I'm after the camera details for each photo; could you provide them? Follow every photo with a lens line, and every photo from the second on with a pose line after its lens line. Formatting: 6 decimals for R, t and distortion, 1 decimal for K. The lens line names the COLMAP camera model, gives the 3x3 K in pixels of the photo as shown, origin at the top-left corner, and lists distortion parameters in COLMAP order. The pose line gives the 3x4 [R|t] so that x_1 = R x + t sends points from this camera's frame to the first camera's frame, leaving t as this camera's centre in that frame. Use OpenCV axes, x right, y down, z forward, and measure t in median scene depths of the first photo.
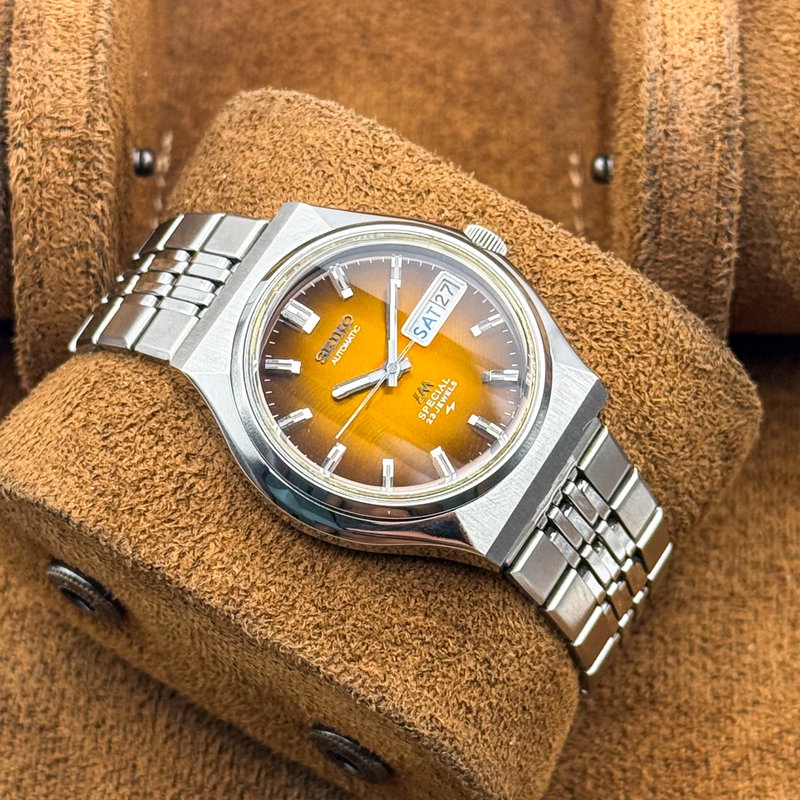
lens RADIAL K [[2809.7, 0, 403.5], [0, 2809.7, 401.3], [0, 0, 1]] dist [-0.010648, 0.000000]
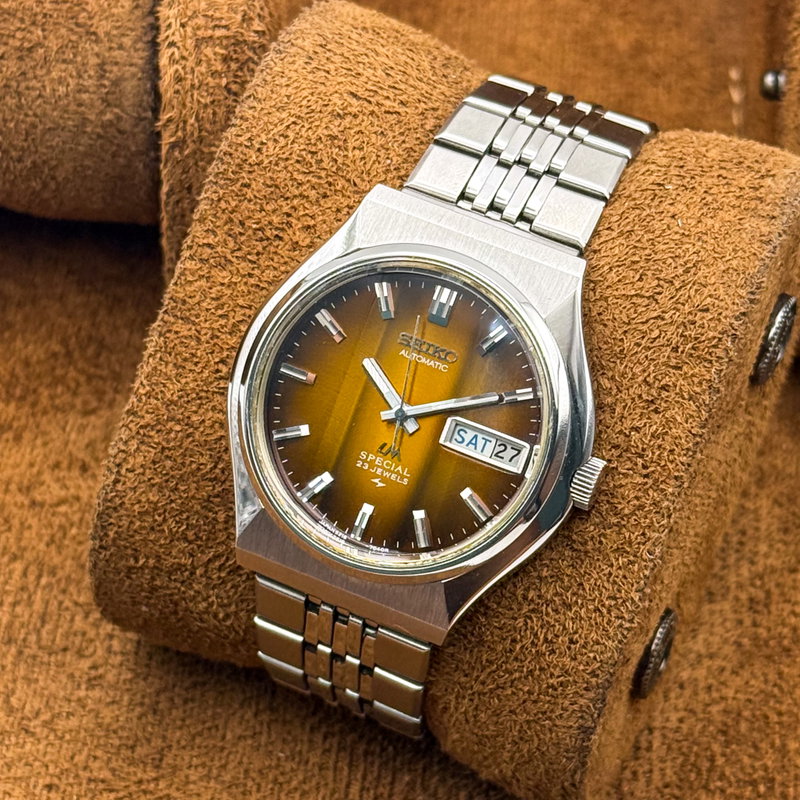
lens RADIAL K [[2809.7, 0, 396.8], [0, 2809.7, 396.2], [0, 0, 1]] dist [-0.010648, 0.000000]
pose [[0.167543, 0.976748, -0.133765, 0.114430], [-0.792032, 0.214150, 0.571686, -0.542839], [0.587038, 0.010164, 0.809495, 0.231345]]
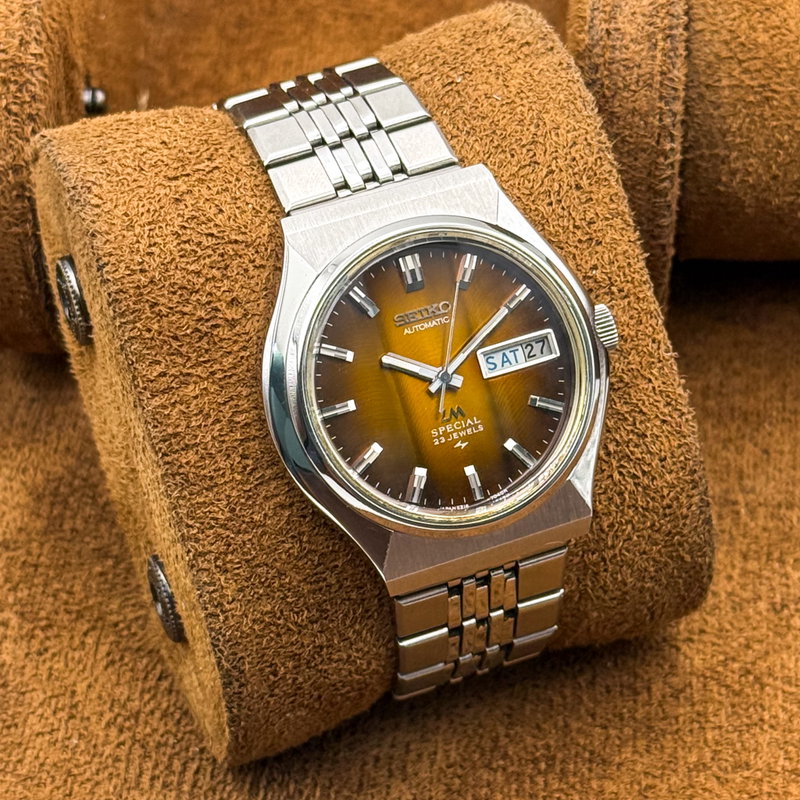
lens RADIAL K [[2809.7, 0, 394.6], [0, 2809.7, 396.8], [0, 0, 1]] dist [-0.010648, 0.000000]
pose [[0.743658, 0.663685, 0.080588, -0.091009], [-0.665338, 0.722856, 0.186561, -0.177494], [0.065564, -0.192356, 0.979133, 0.024714]]
